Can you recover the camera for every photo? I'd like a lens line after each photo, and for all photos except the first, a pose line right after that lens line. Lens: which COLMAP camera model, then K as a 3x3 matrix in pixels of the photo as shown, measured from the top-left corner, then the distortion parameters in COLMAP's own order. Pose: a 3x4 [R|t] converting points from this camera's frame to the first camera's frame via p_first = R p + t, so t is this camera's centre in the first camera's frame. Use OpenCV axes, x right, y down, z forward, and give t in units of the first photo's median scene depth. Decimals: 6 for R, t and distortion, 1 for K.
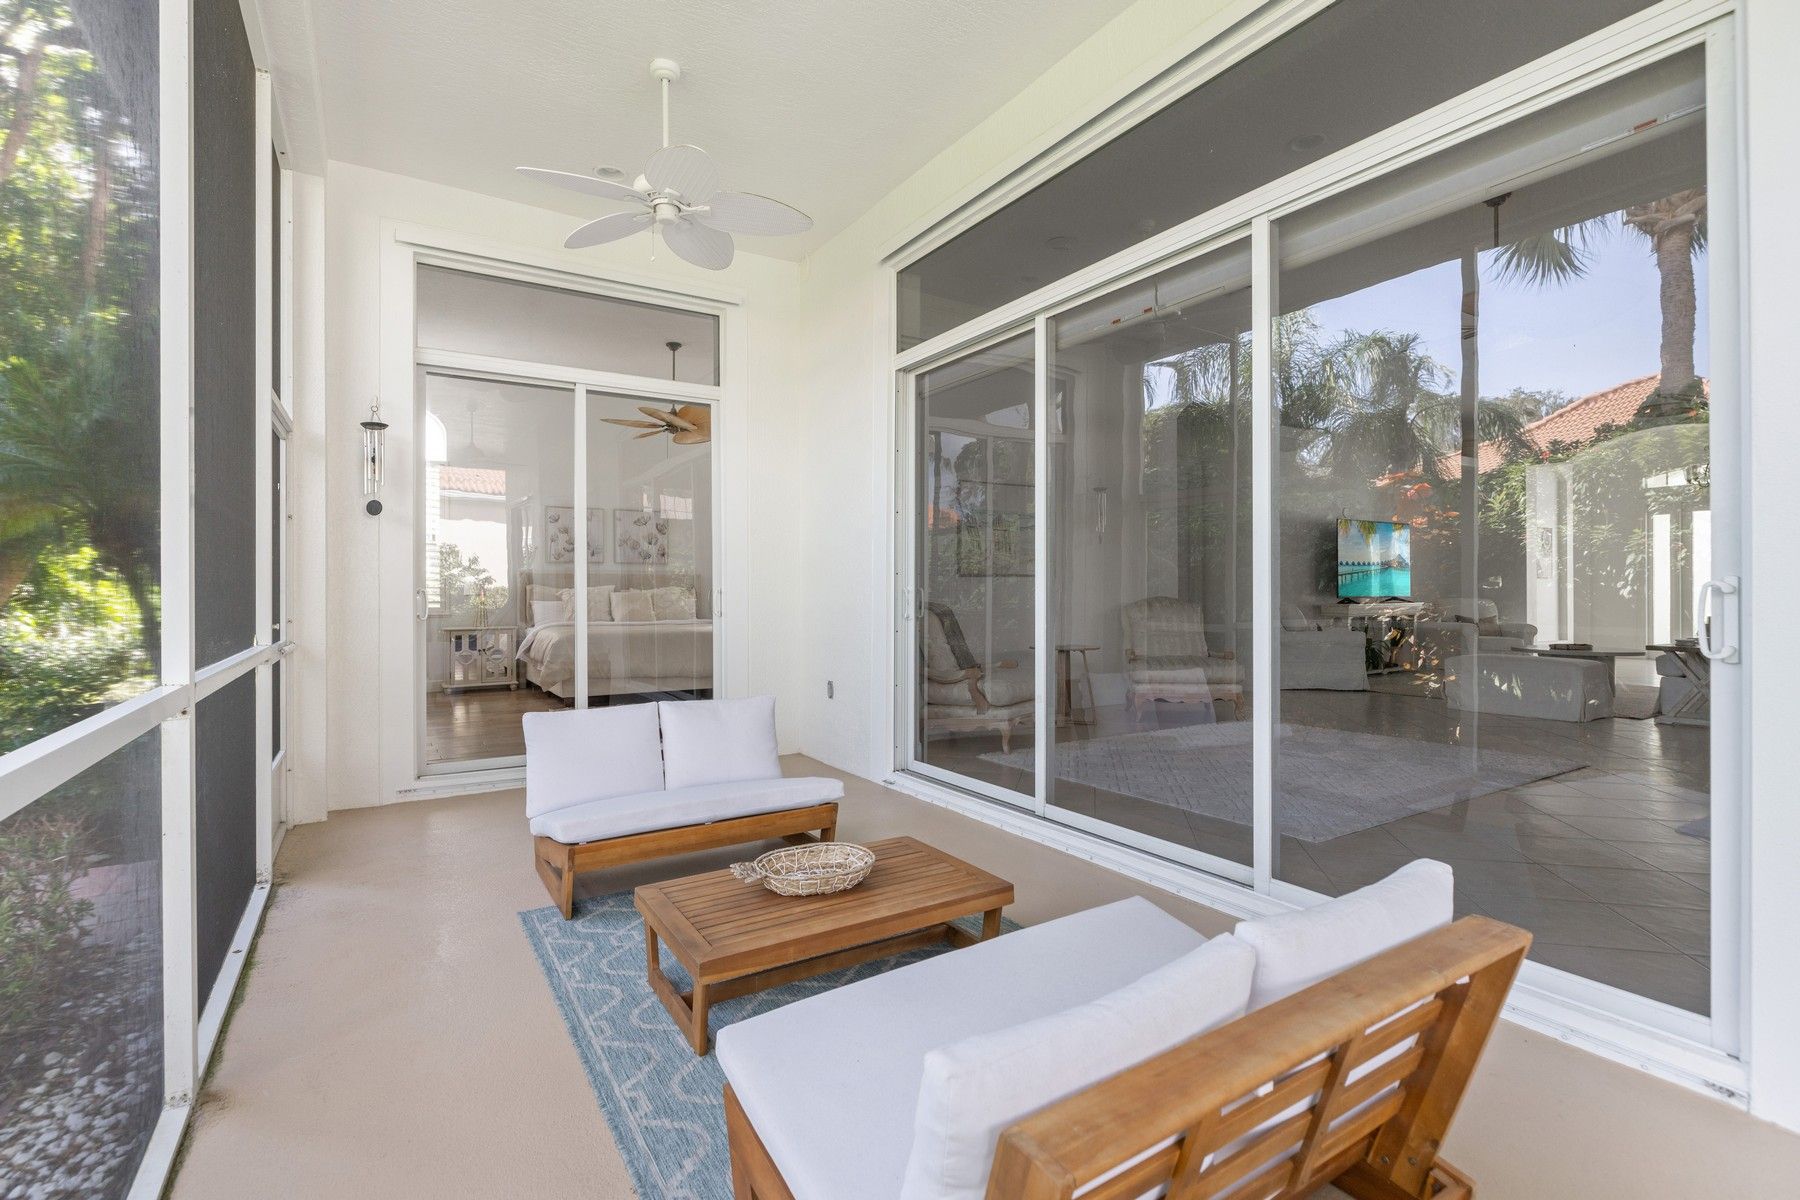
lens RADIAL K [[865.0, 0, 903.0], [0, 865.0, 609.9], [0, 0, 1]] dist [-0.000821, -0.000152]
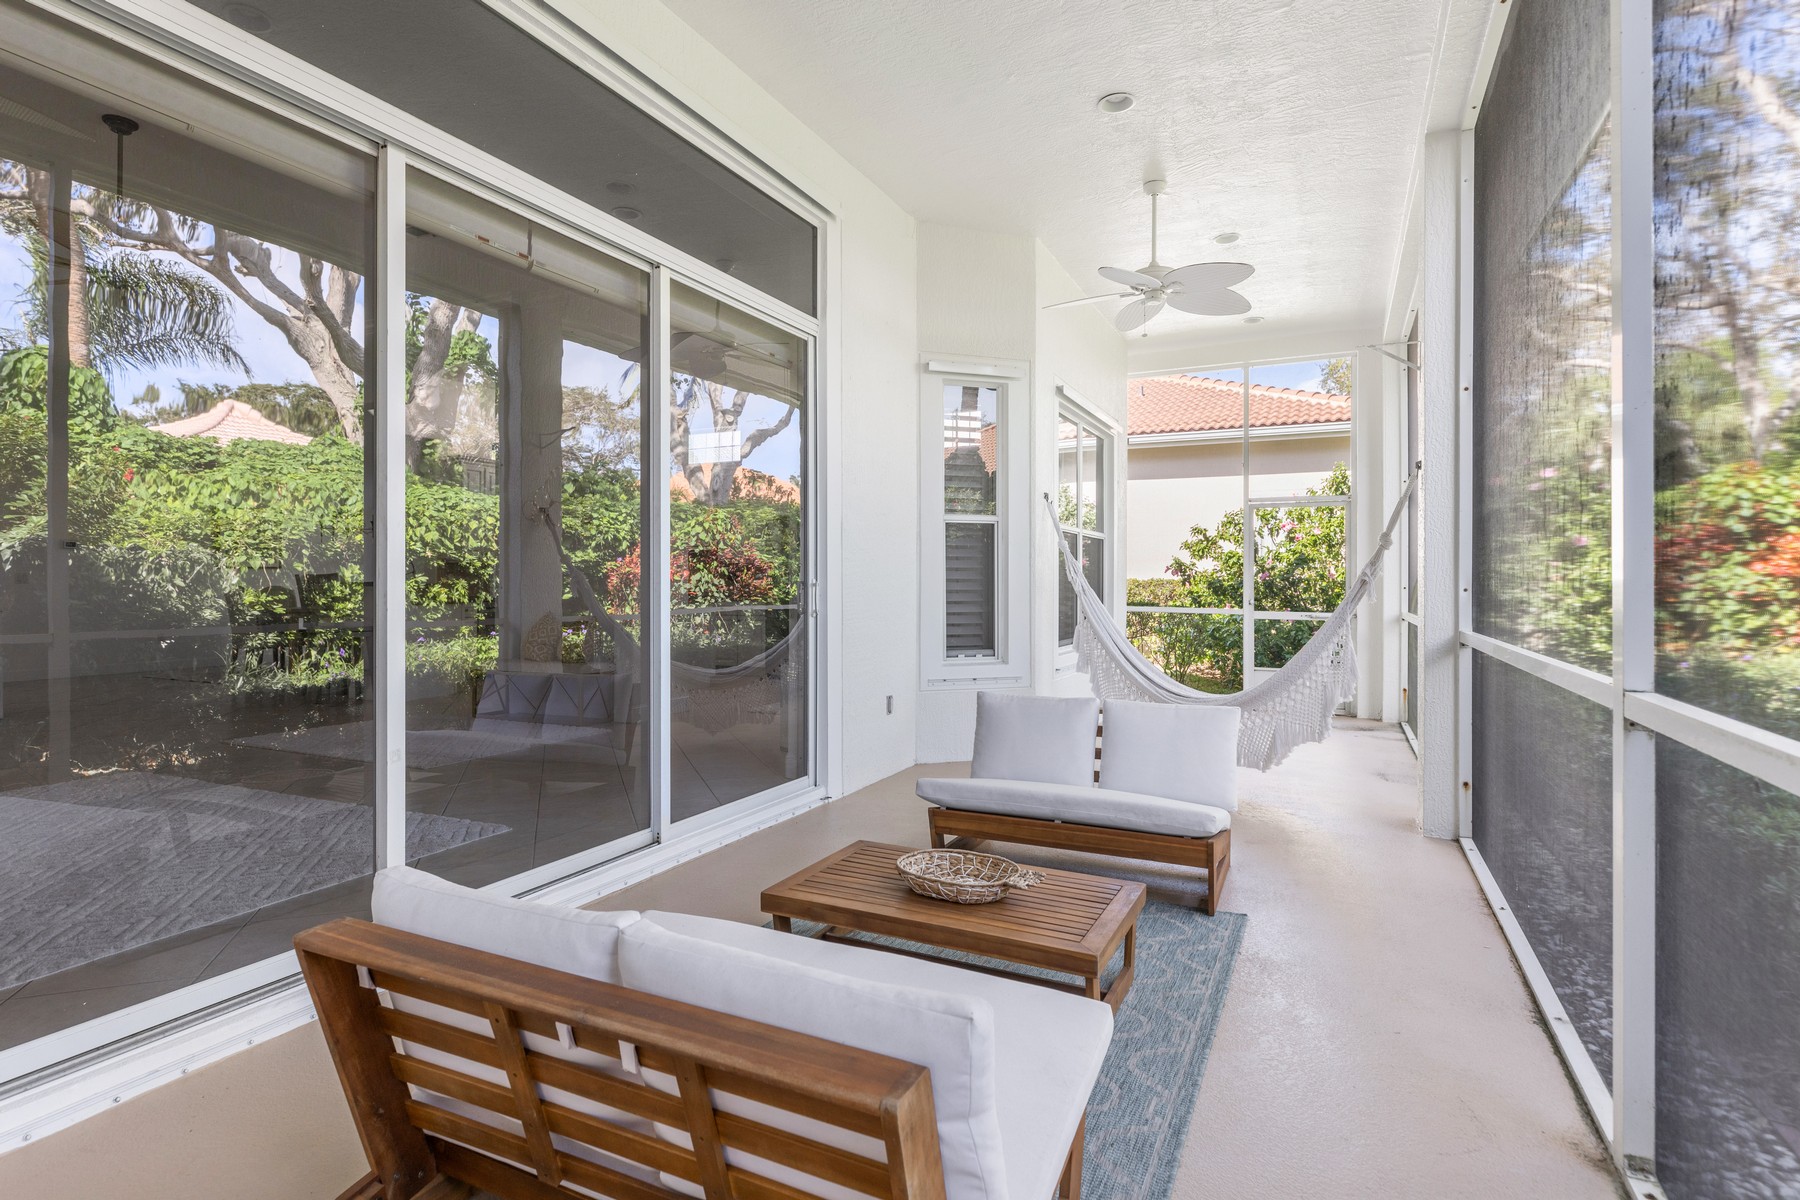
lens RADIAL K [[930.9, 0, 901.4], [0, 930.9, 578.0], [0, 0, 1]] dist [0.002142, 0.000456]
pose [[-0.552298, 0.002532, 0.833643, -0.835150], [0.015643, 0.999851, 0.007327, -0.035049], [-0.833500, 0.017088, -0.552255, 1.455671]]
